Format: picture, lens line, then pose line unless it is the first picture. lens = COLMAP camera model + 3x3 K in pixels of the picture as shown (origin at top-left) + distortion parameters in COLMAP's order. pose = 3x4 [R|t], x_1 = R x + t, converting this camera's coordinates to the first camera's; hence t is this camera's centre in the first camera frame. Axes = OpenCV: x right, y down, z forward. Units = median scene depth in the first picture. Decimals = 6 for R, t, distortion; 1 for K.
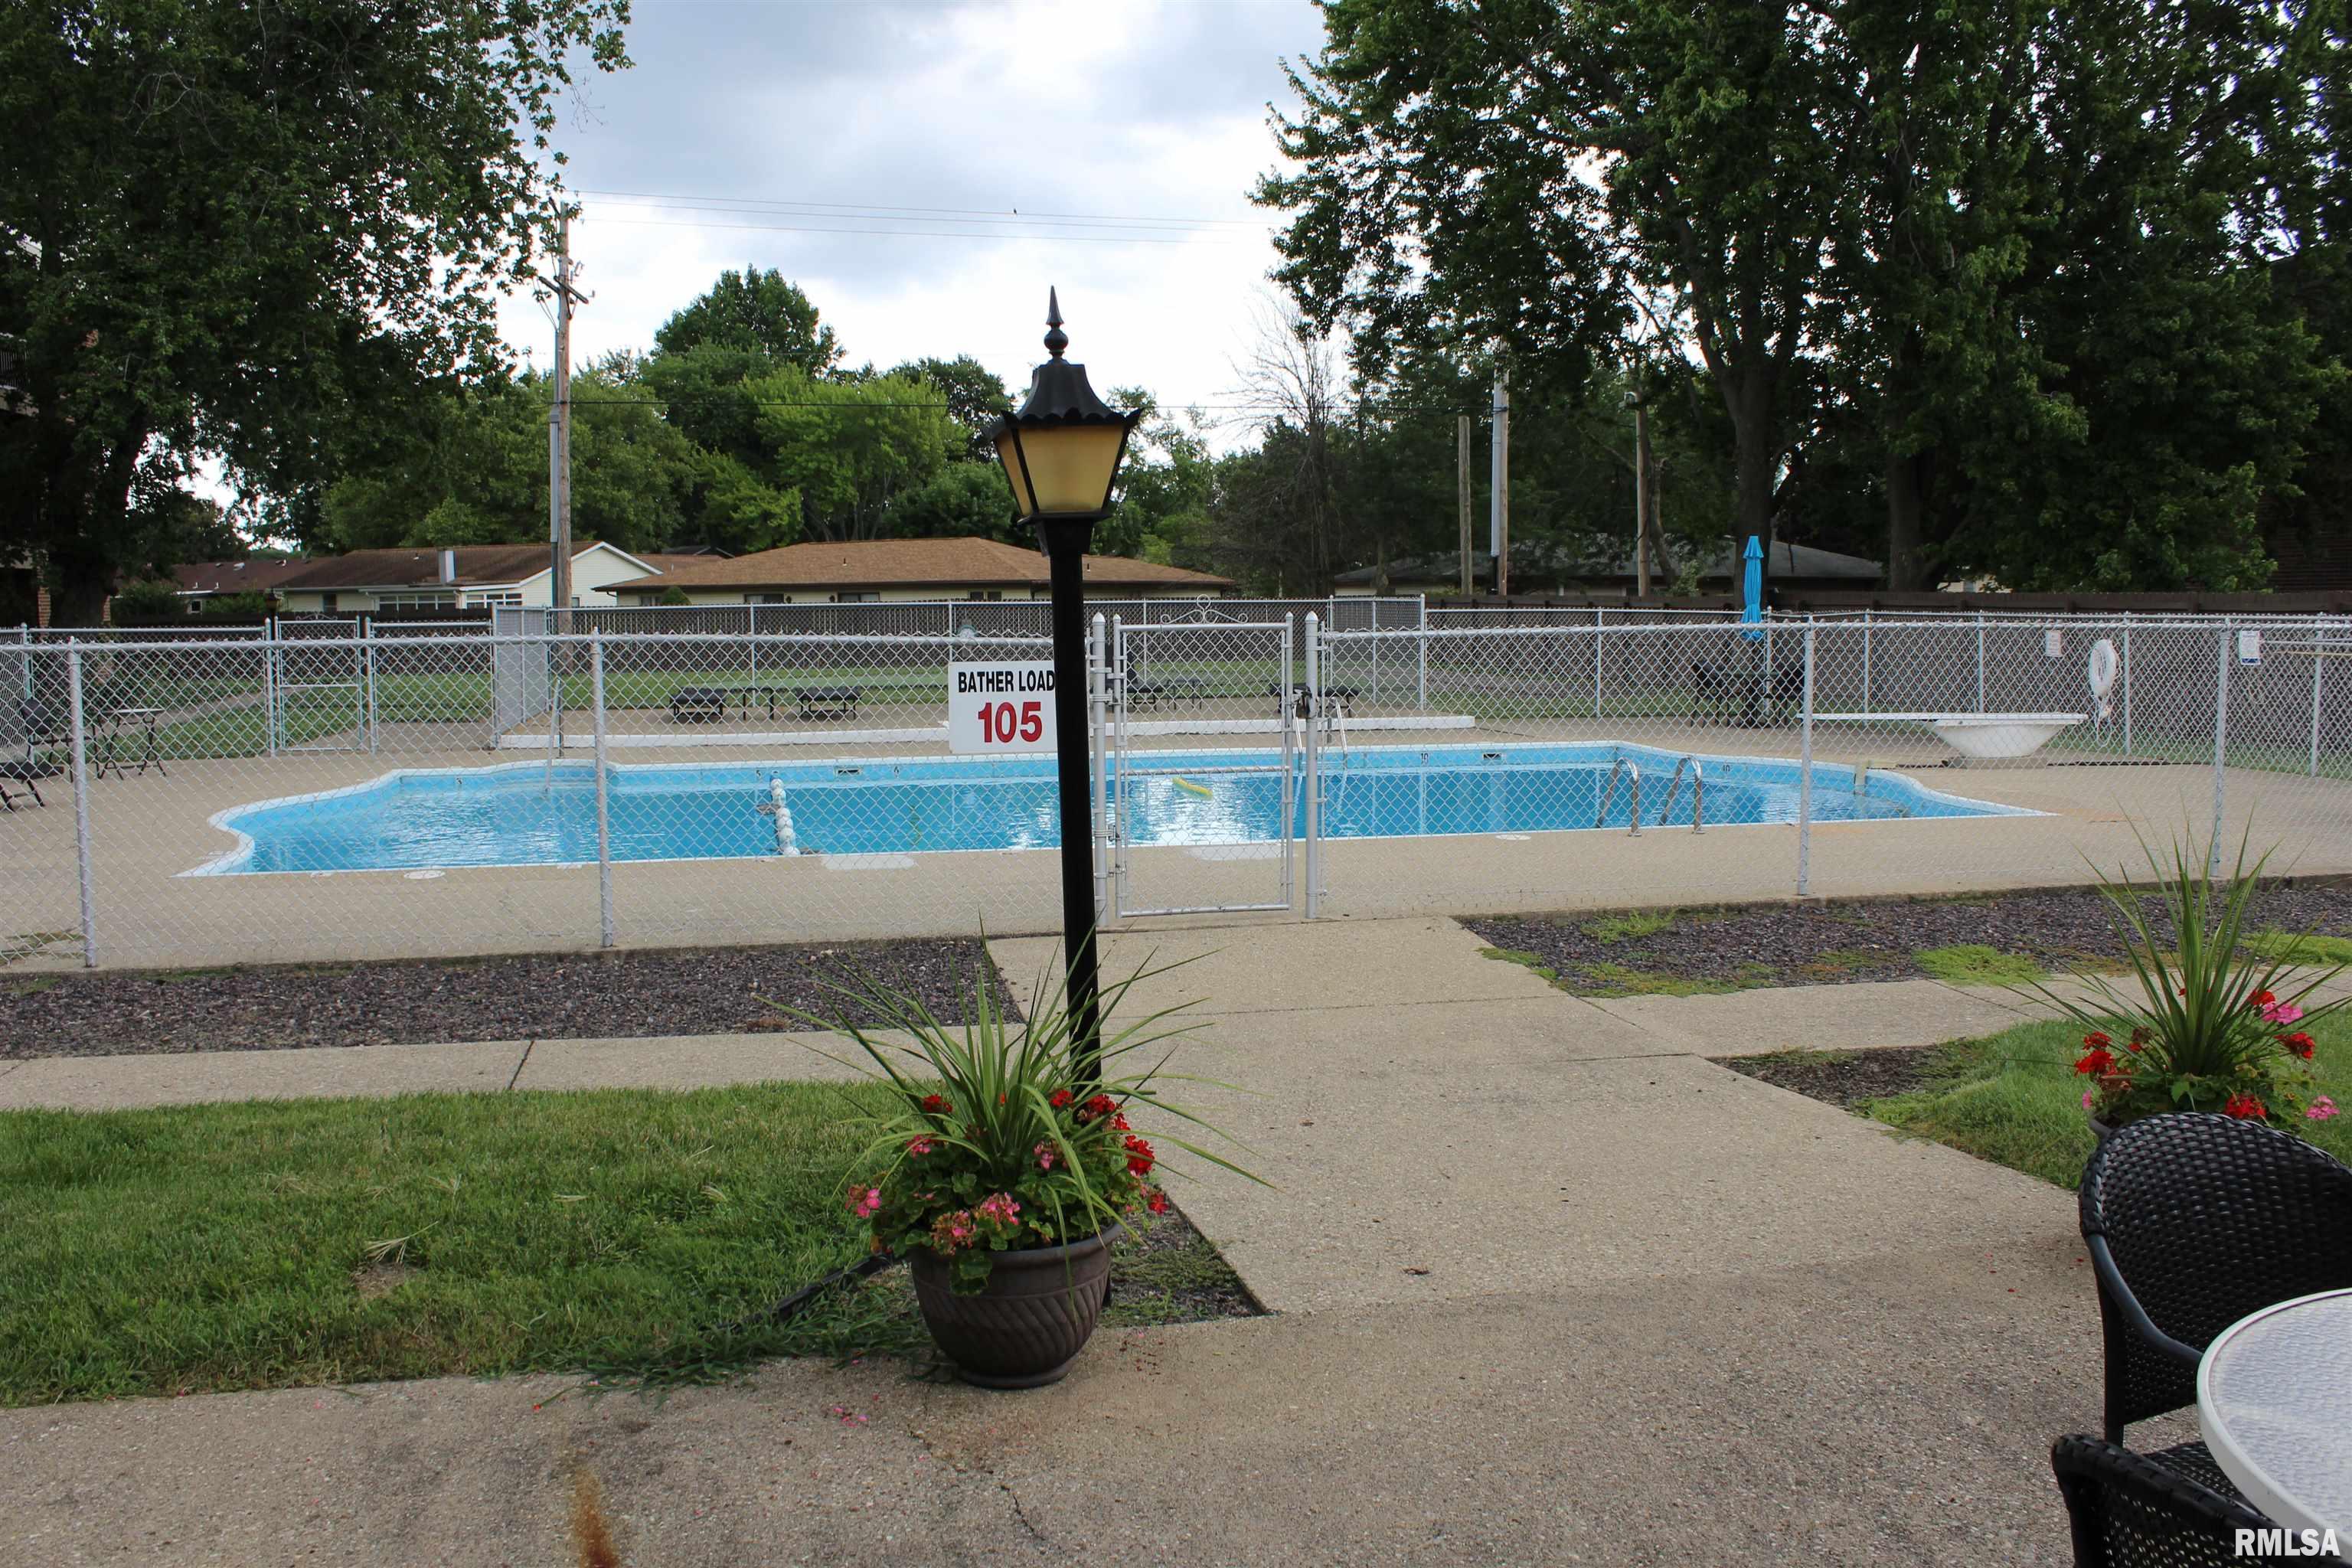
lens RADIAL K [[1969.2, 0, 1172.0], [0, 1969.2, 792.0], [0, 0, 1]] dist [-0.150258, 0.125928]
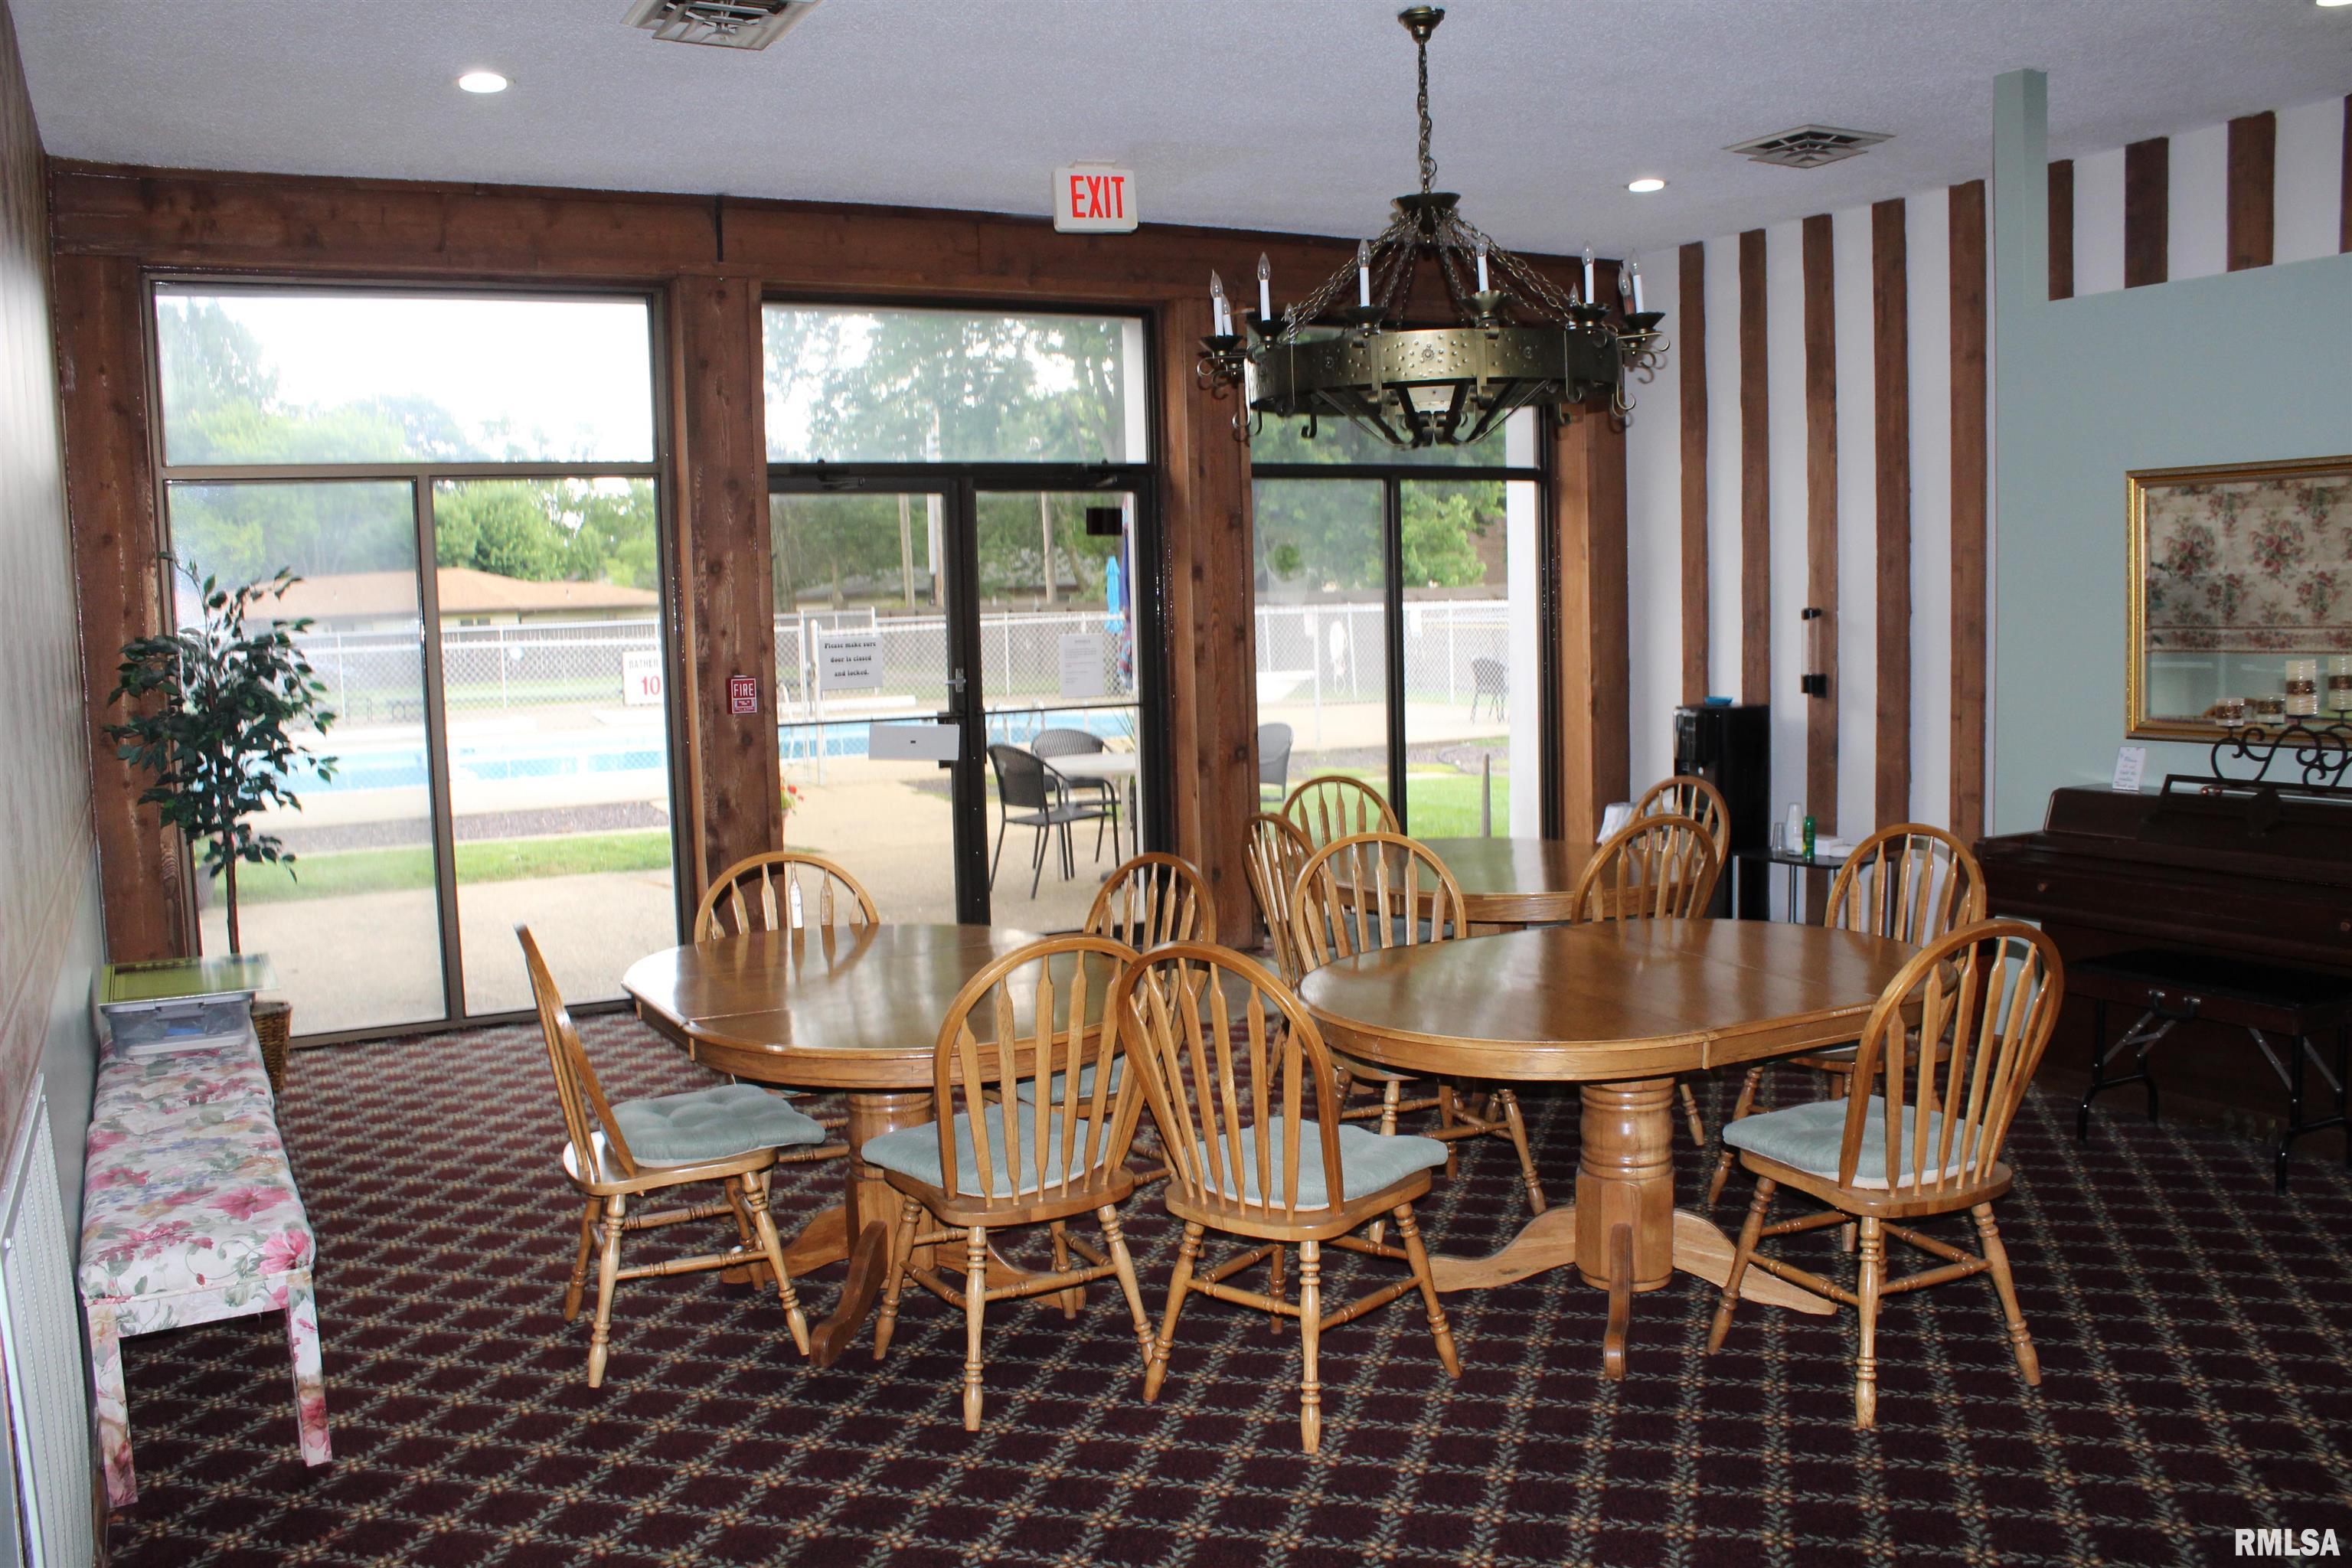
lens RADIAL K [[1969.2, 0, 1176.3], [0, 1969.2, 792.8], [0, 0, 1]] dist [-0.150258, 0.125928]
pose [[0.960025, -0.051836, 0.275074, -0.024570], [0.053375, 0.998573, 0.001892, 0.016277], [-0.274780, 0.012865, 0.961421, -0.164769]]
